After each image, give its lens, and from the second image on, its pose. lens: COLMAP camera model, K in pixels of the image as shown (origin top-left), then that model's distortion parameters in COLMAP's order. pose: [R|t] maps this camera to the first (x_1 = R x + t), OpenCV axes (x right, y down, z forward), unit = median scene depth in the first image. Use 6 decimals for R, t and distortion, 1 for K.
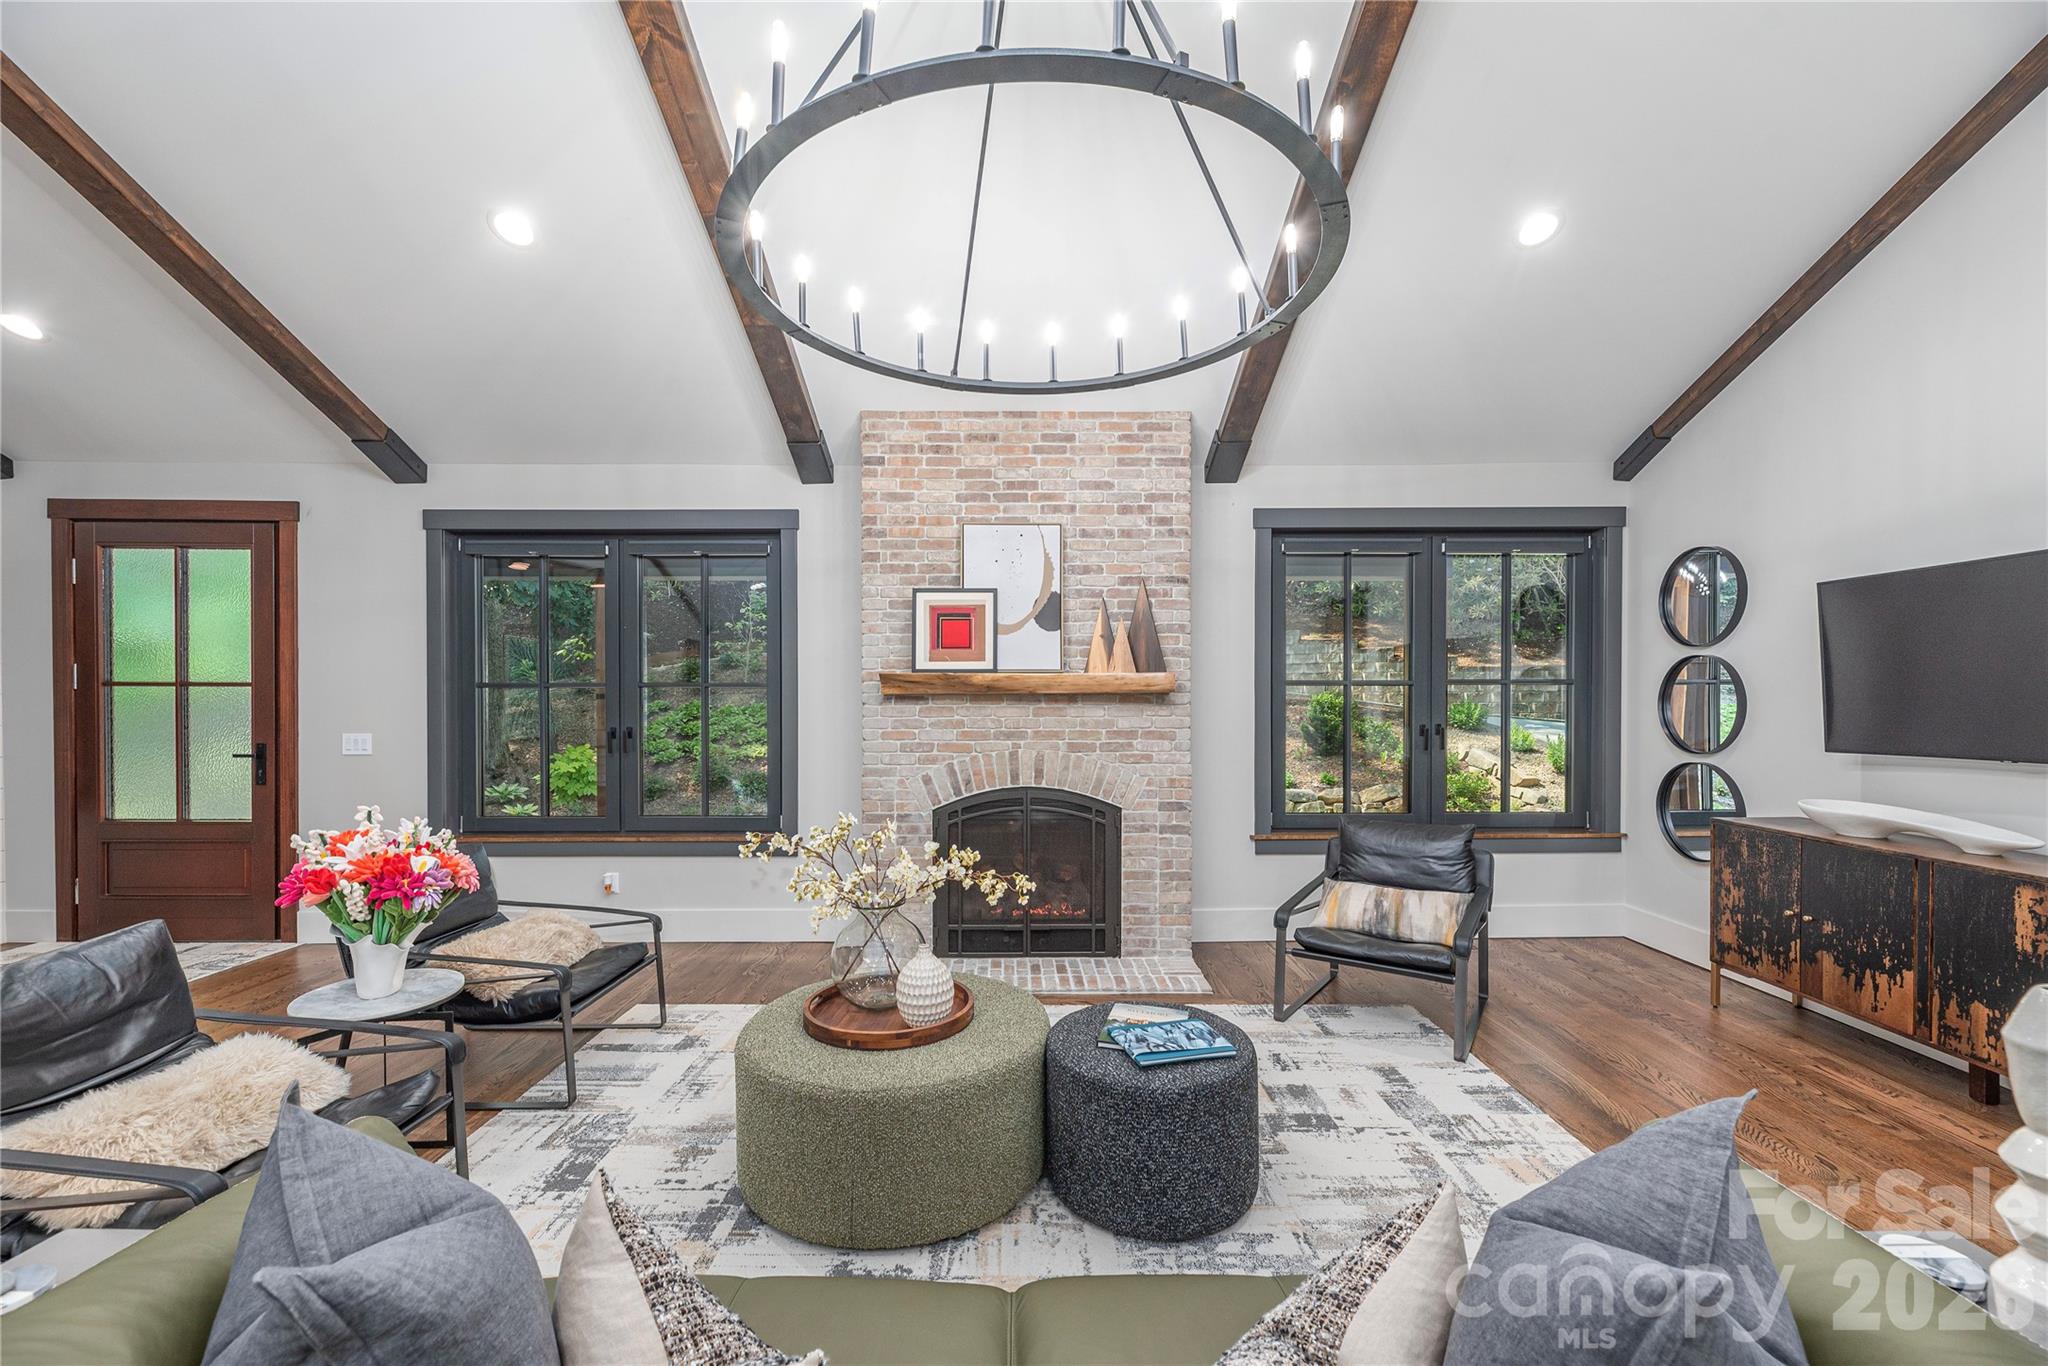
lens RADIAL K [[837.3, 0, 994.1], [0, 837.3, 710.6], [0, 0, 1]] dist [-0.000265, 0.001412]
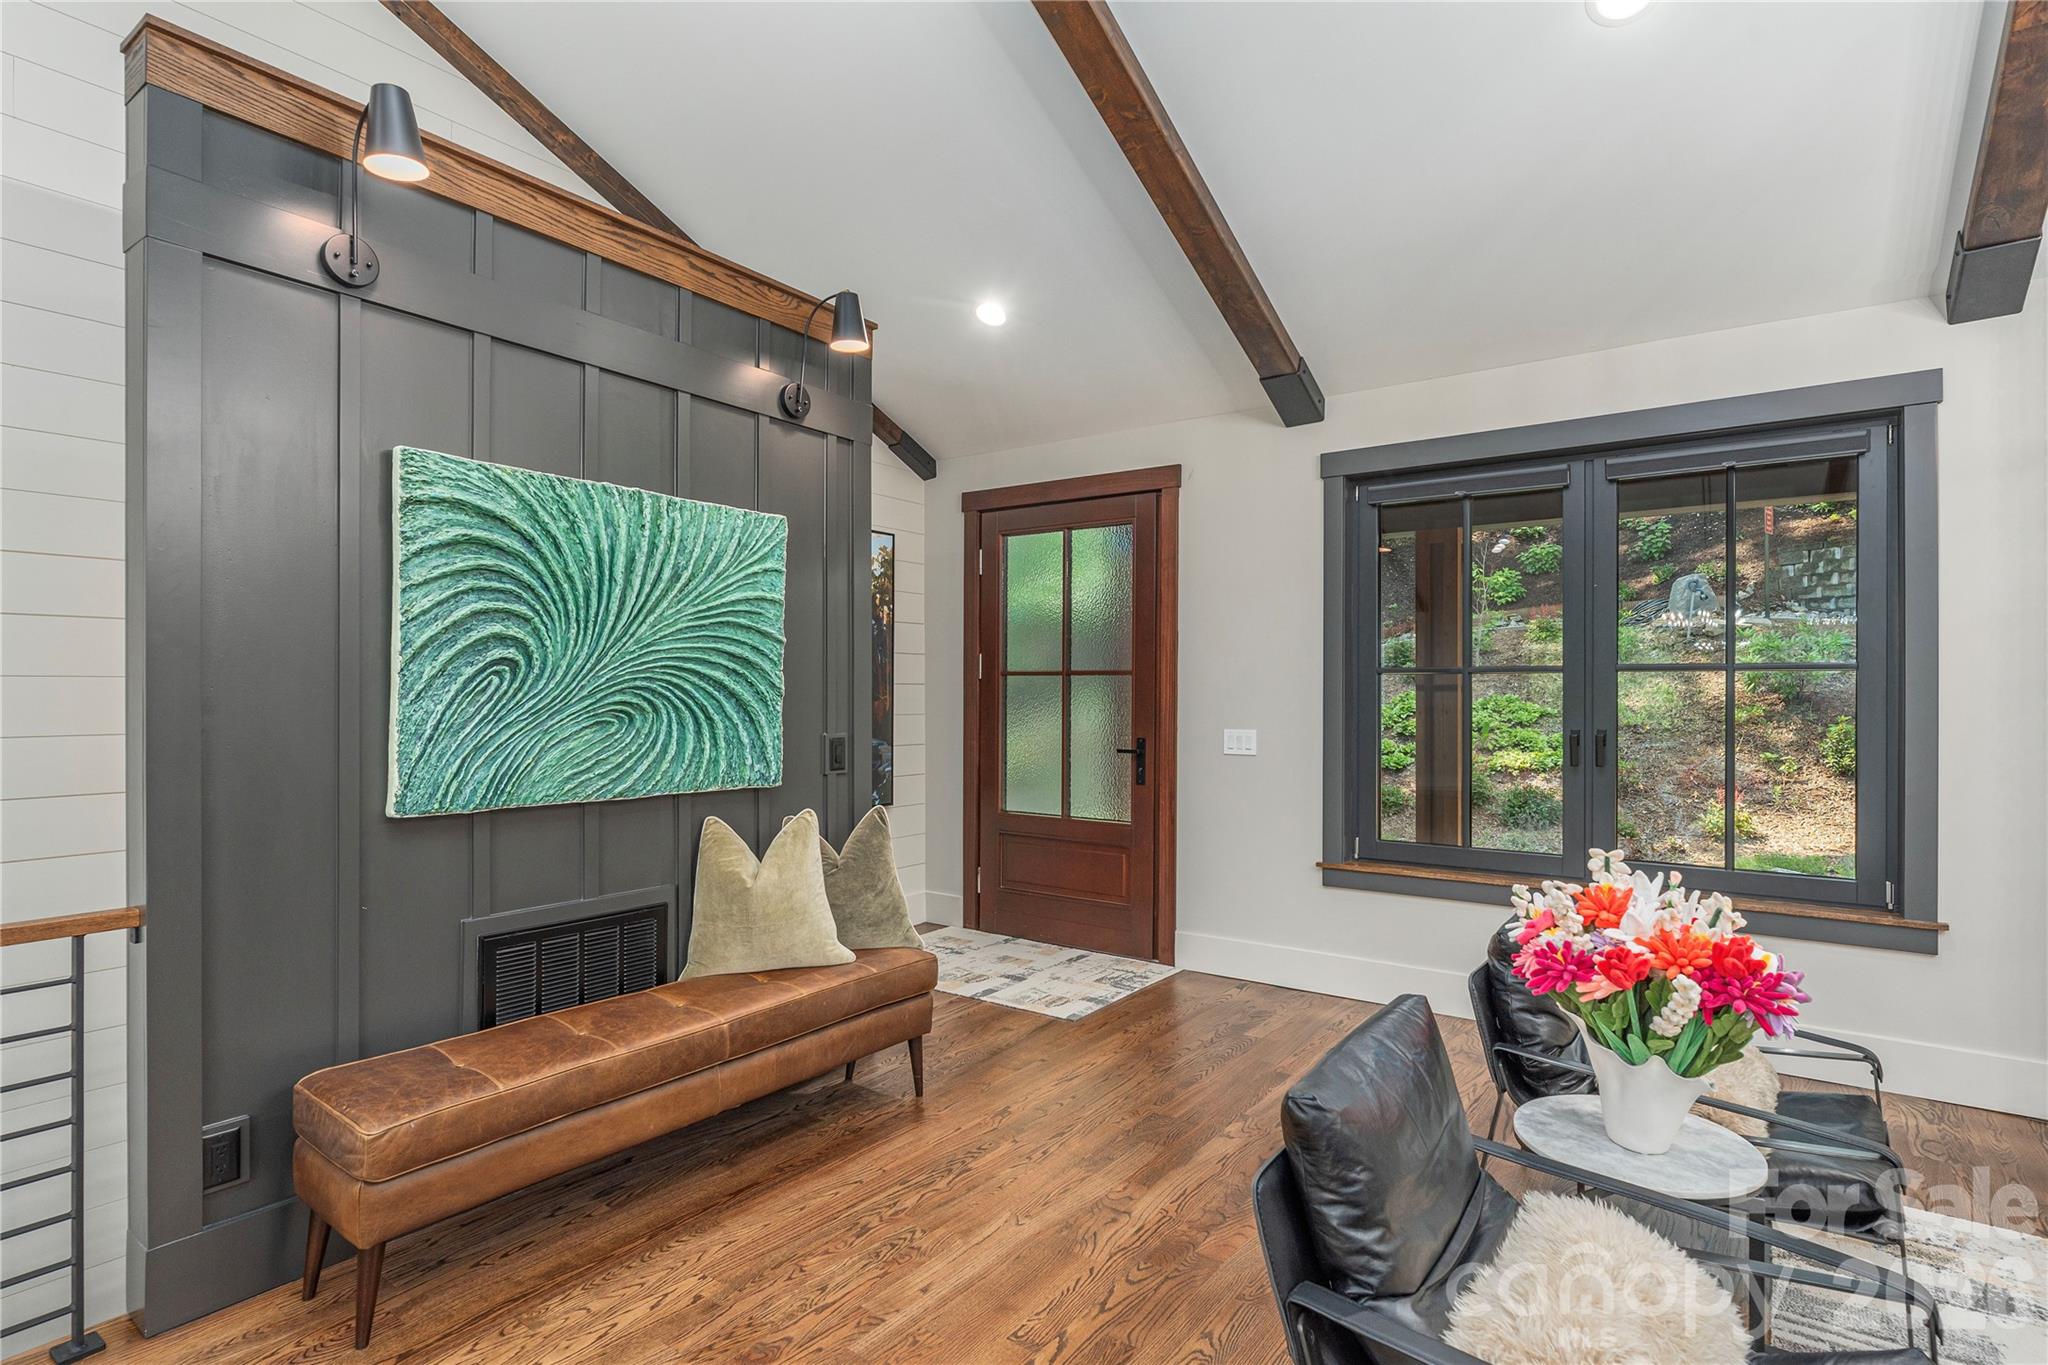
lens RADIAL K [[1008.6, 0, 1019.8], [0, 1008.6, 687.9], [0, 0, 1]] dist [-0.000249, -0.000656]
pose [[0.815350, -0.001322, -0.578967, -0.402460], [-0.007892, 0.999879, -0.013397, 0.000829], [0.578915, 0.015492, 0.815241, 0.047526]]
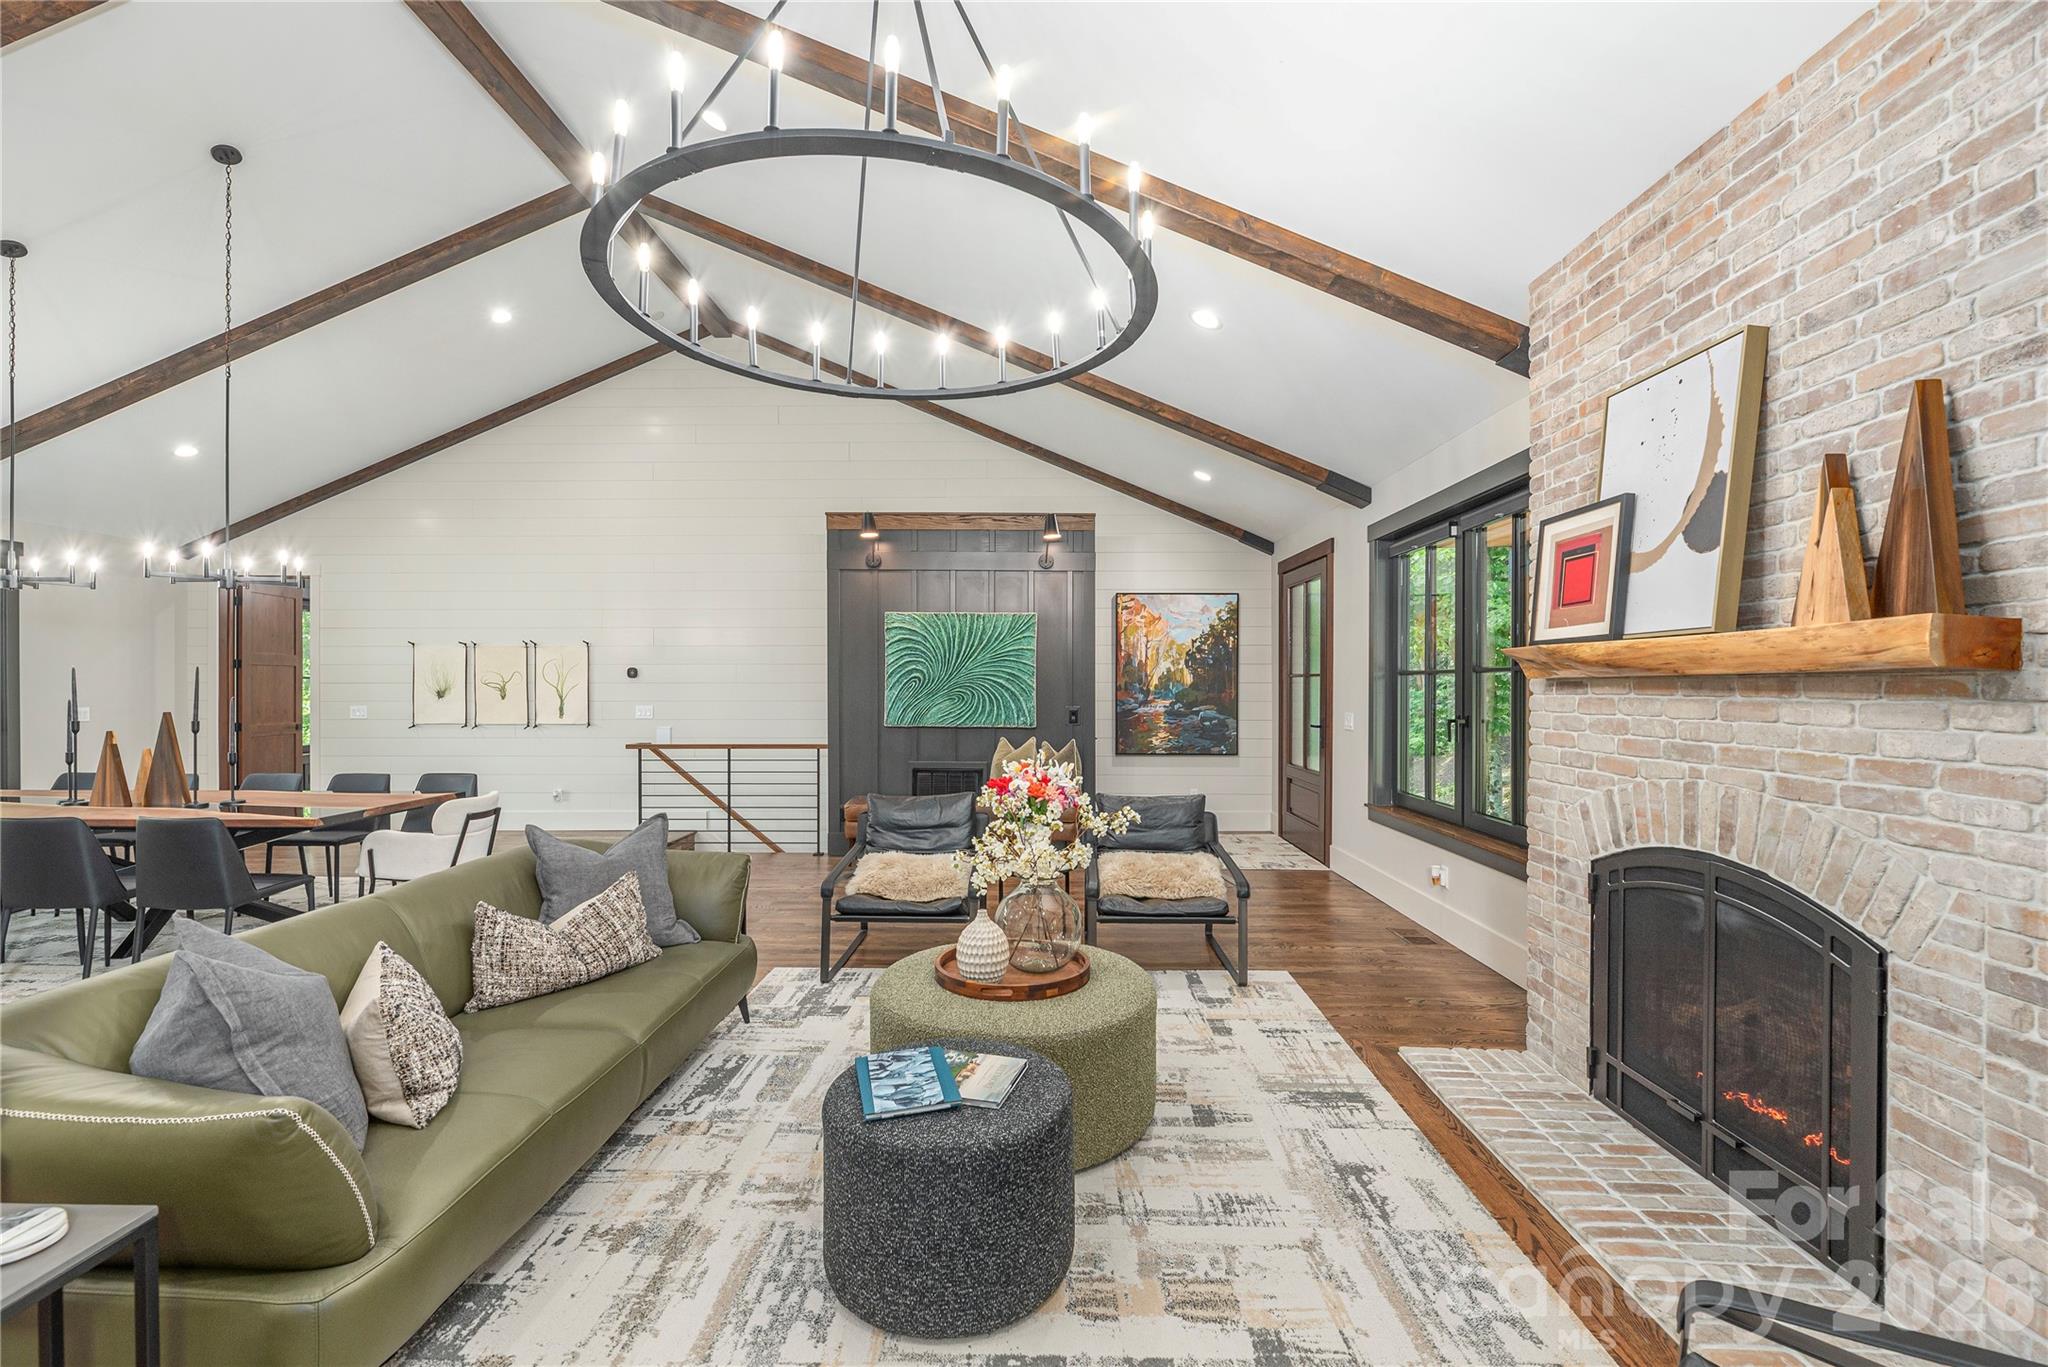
lens RADIAL K [[843.6, 0, 1043.7], [0, 843.6, 687.4], [0, 0, 1]] dist [-0.002973, -0.000149]
pose [[0.020651, 0.001659, -0.999785, 0.556129], [-0.012271, 0.999924, 0.001406, -0.008289], [0.999711, 0.012239, 0.020670, 0.572347]]
